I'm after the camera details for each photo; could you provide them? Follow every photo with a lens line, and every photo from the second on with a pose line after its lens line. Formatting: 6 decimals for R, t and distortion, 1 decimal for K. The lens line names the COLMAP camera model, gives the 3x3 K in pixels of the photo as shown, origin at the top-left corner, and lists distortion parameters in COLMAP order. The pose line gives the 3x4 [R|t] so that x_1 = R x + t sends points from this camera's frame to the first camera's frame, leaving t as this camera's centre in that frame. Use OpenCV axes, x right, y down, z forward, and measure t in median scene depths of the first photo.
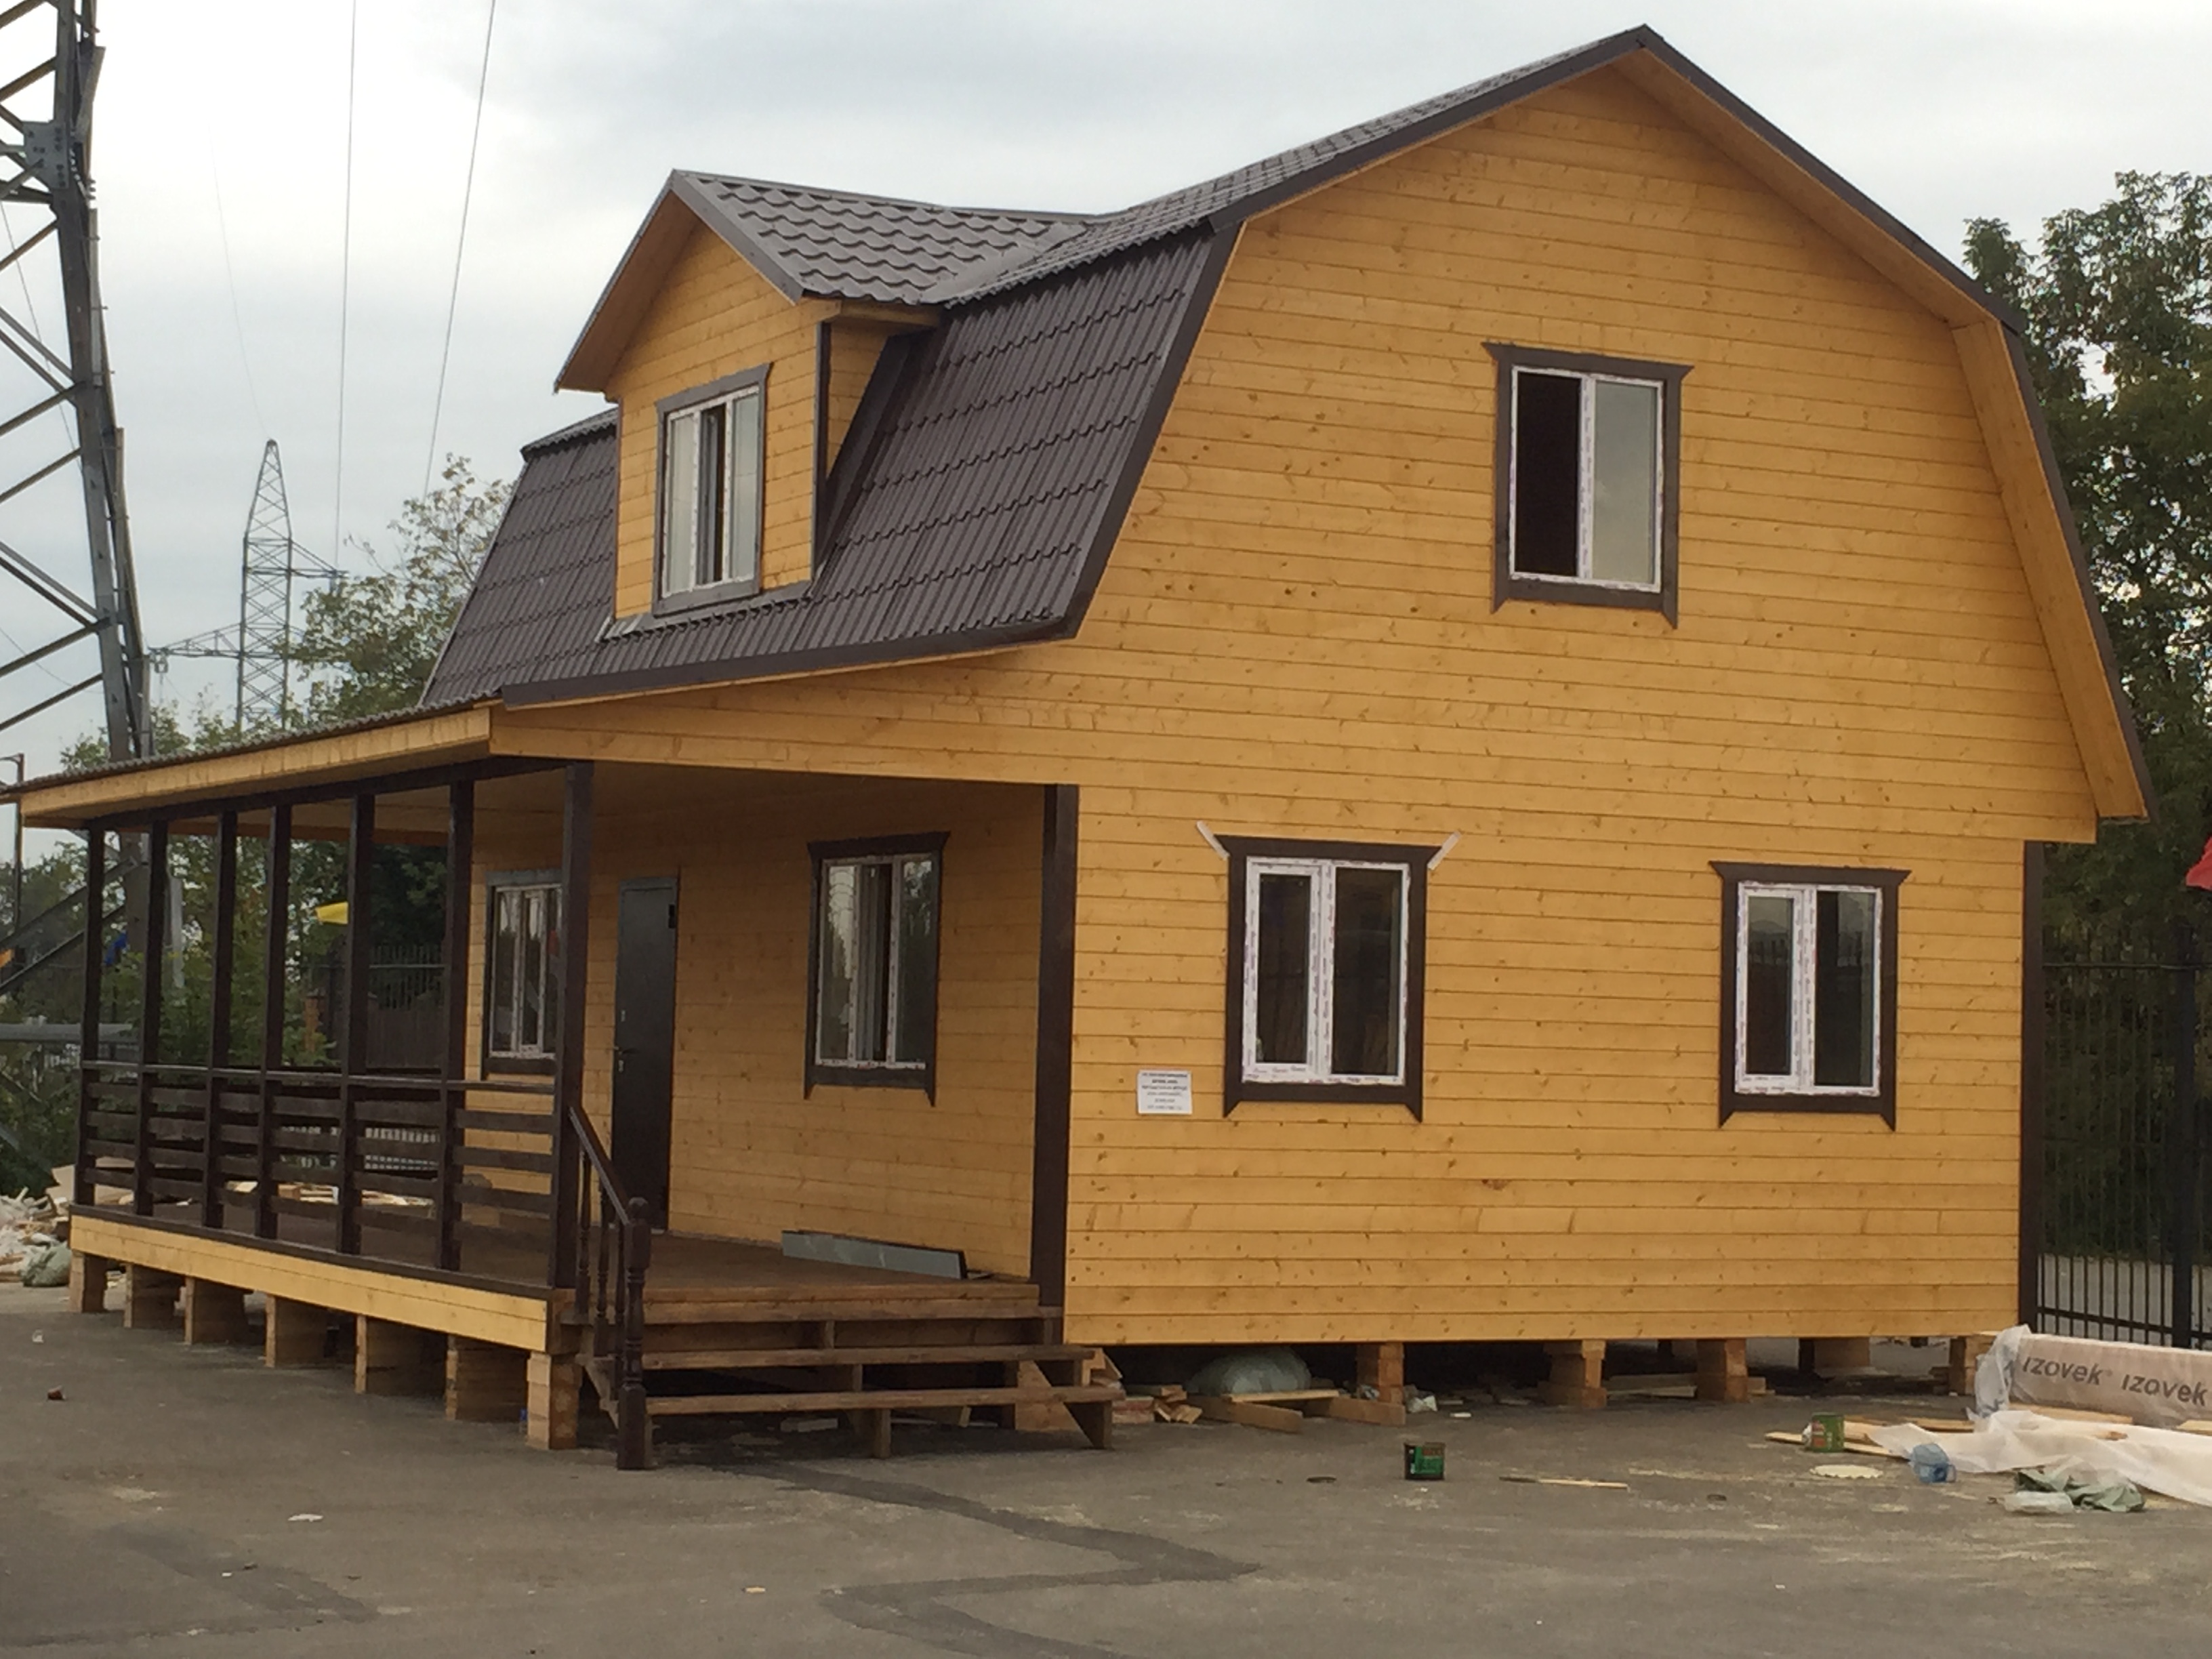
lens RADIAL K [[4122.2, 0, 1102.6], [0, 4122.2, 843.1], [0, 0, 1]] dist [0.197720, 0.000000]
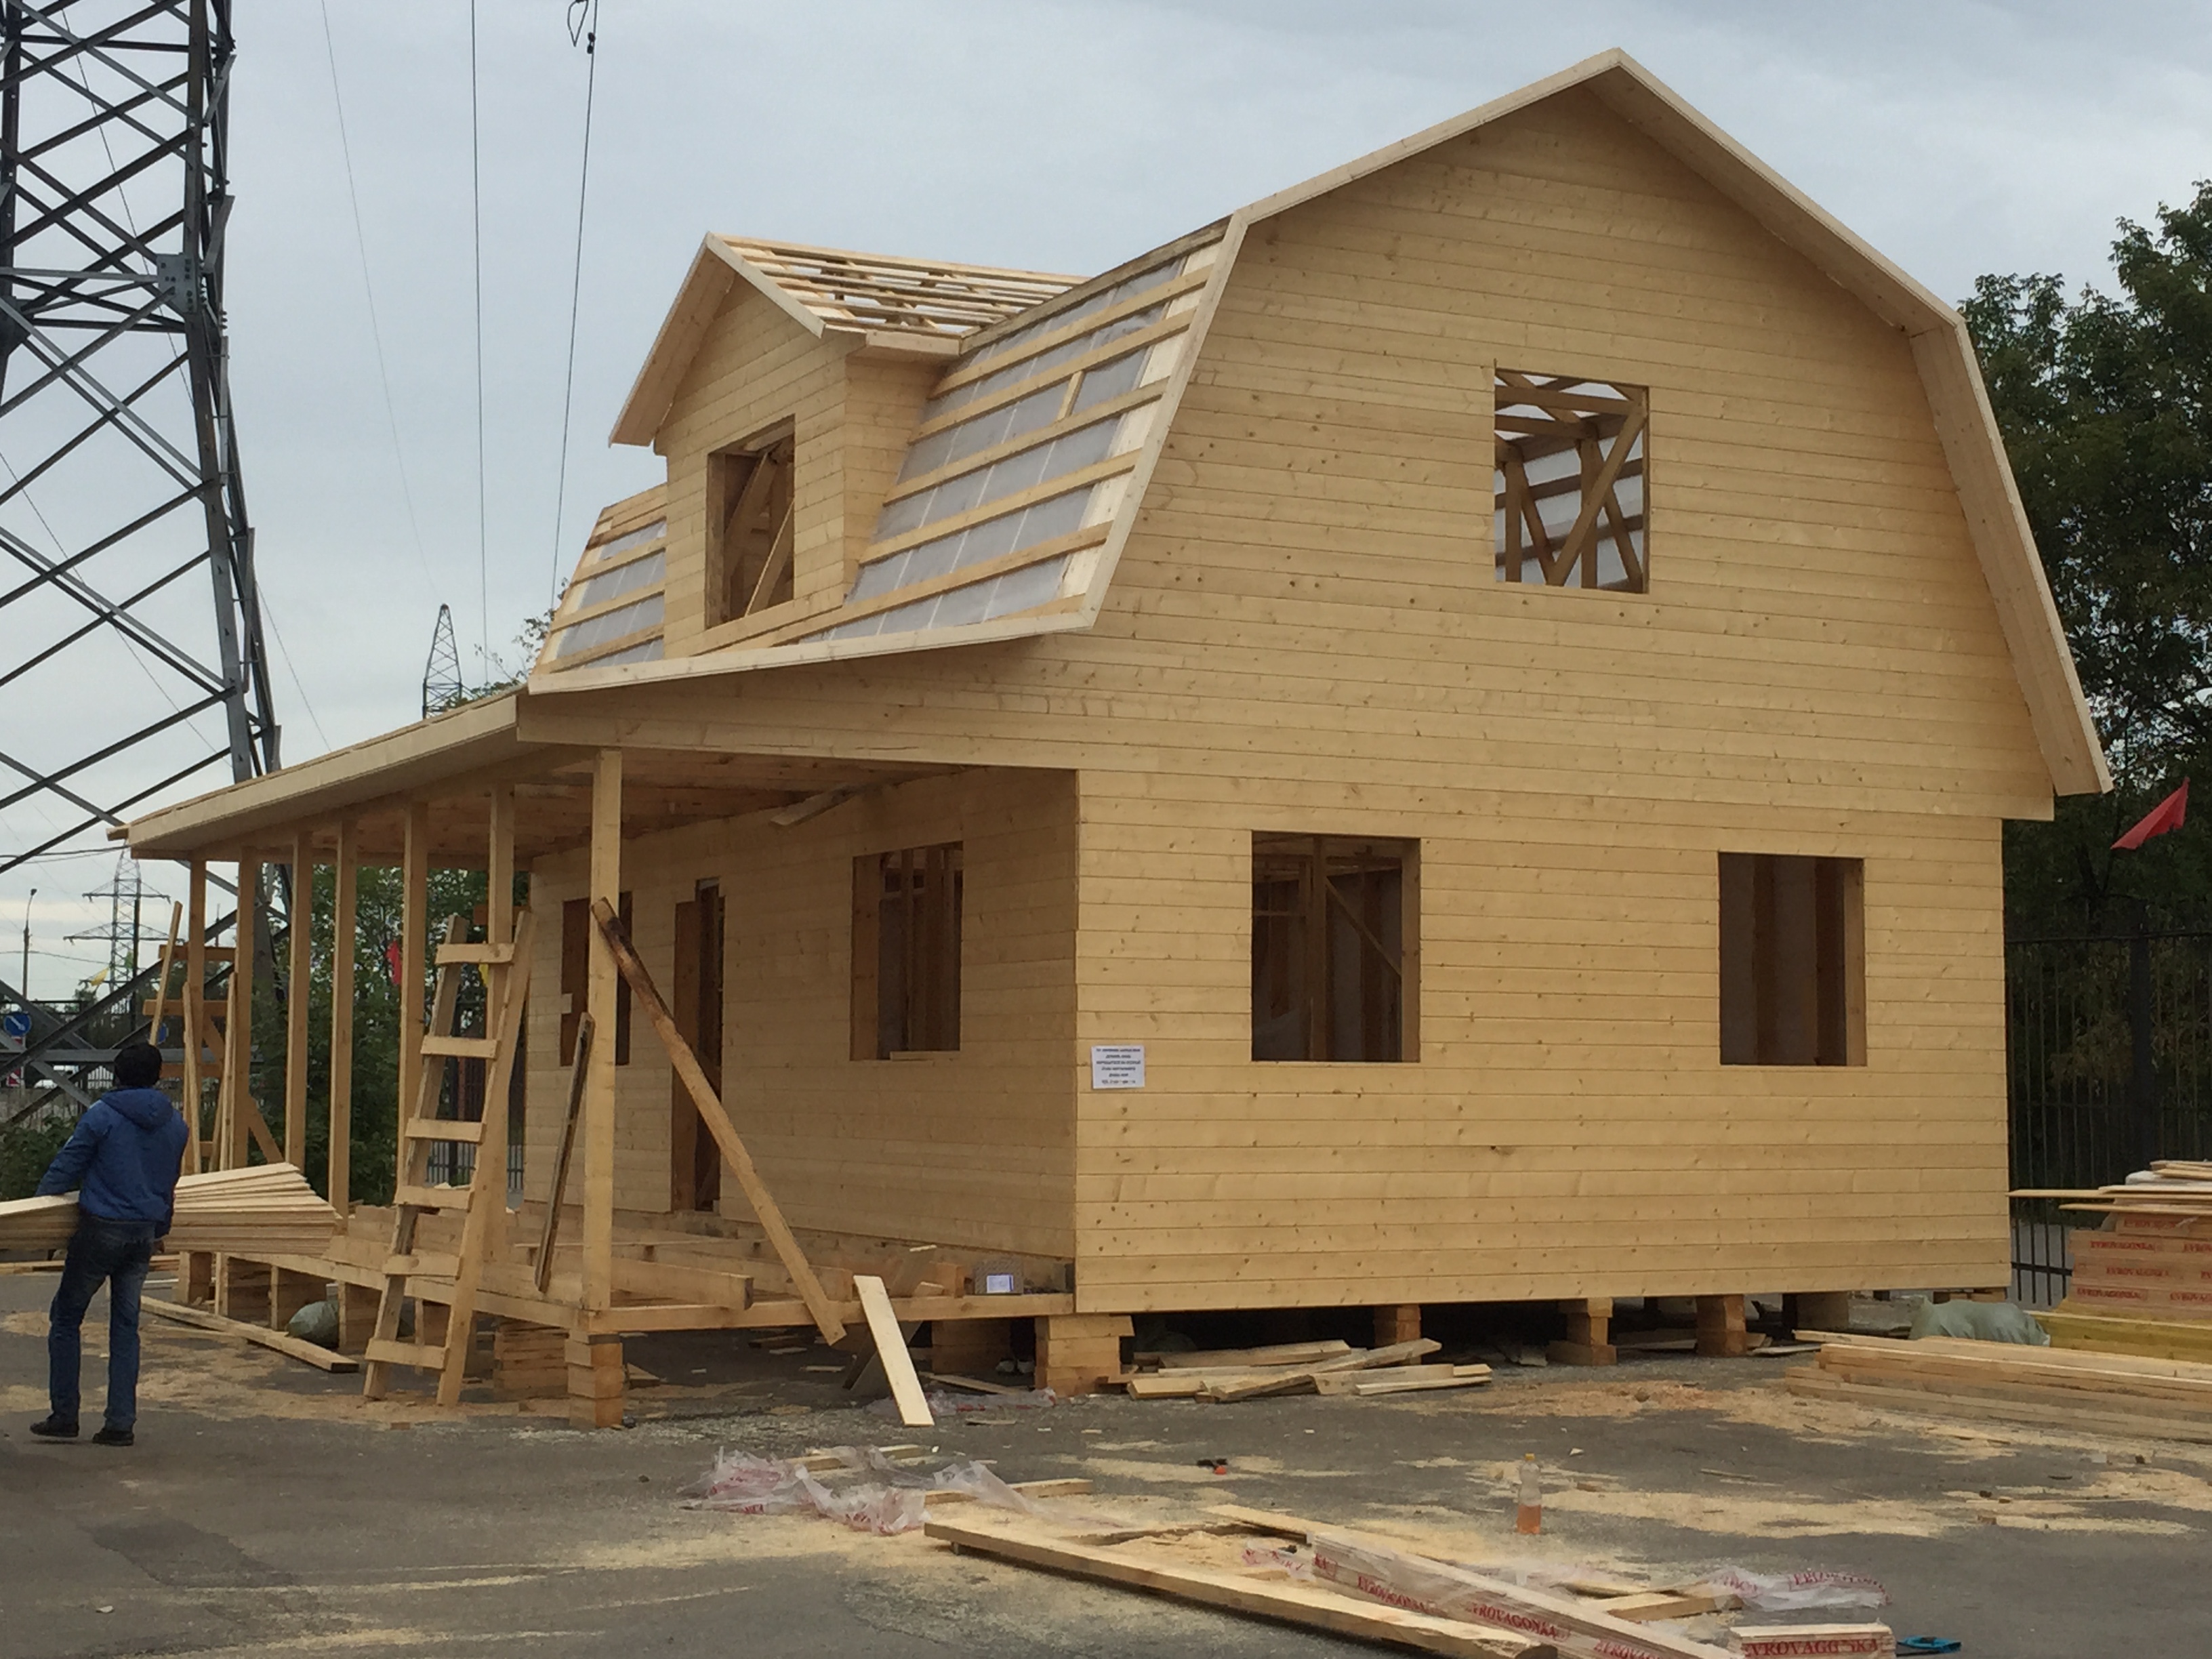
lens RADIAL K [[3238.2, 0, 1113.1], [0, 3238.2, 811.6], [0, 0, 1]] dist [0.177569, 0.000000]
pose [[0.999809, -0.019297, 0.003069, -0.003892], [0.019382, 0.999335, -0.030894, 0.019848], [-0.002471, 0.030947, 0.999518, 0.171714]]
